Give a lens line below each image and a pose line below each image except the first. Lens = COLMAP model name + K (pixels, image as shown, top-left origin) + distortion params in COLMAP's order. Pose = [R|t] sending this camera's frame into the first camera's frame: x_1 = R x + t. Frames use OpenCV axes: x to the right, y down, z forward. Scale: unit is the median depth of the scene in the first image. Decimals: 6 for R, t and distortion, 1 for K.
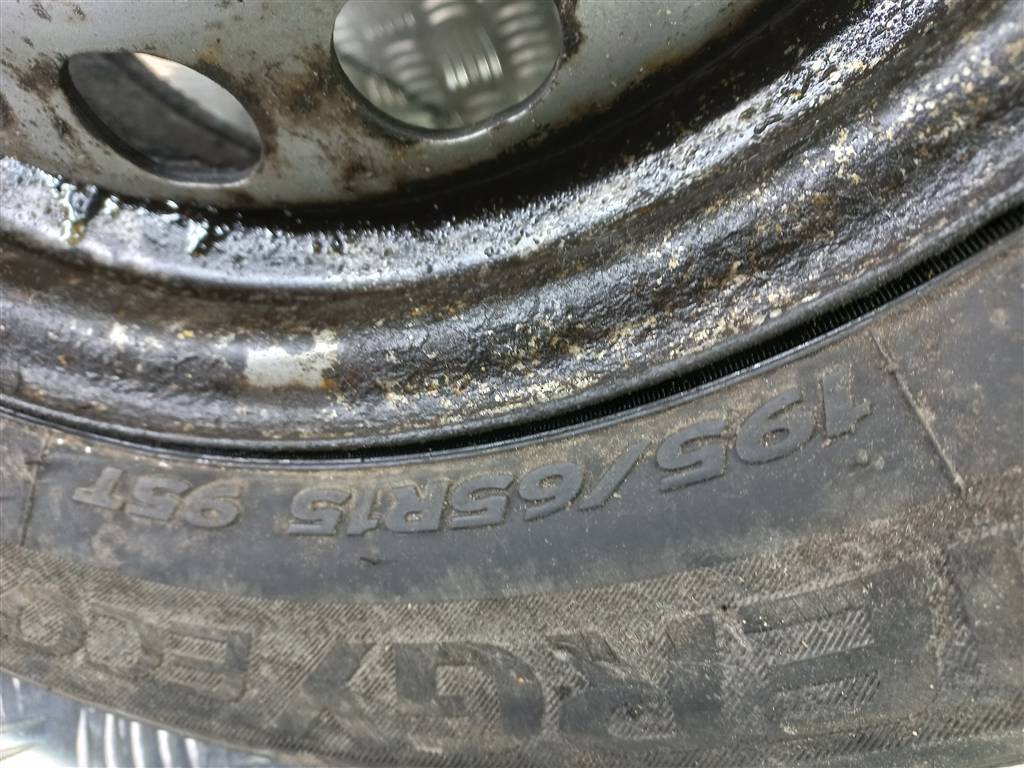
lens RADIAL K [[732.4, 0, 510.9], [0, 732.4, 377.2], [0, 0, 1]] dist [-0.000699, 0.024134]
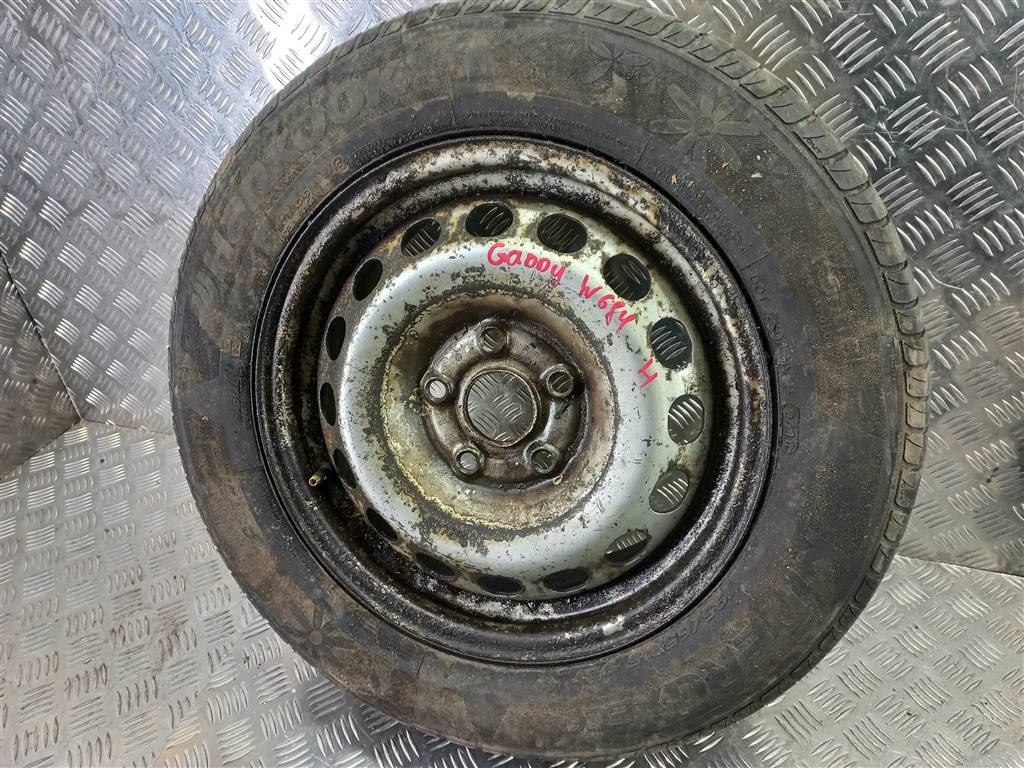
lens RADIAL K [[721.1, 0, 512.0], [0, 721.1, 384.0], [0, 0, 1]] dist [0.027763, -0.000576]
pose [[0.925965, -0.374754, -0.046338, -0.138897], [0.338544, 0.878254, -0.337726, -0.036579], [0.167261, 0.297035, 0.940103, -3.487654]]
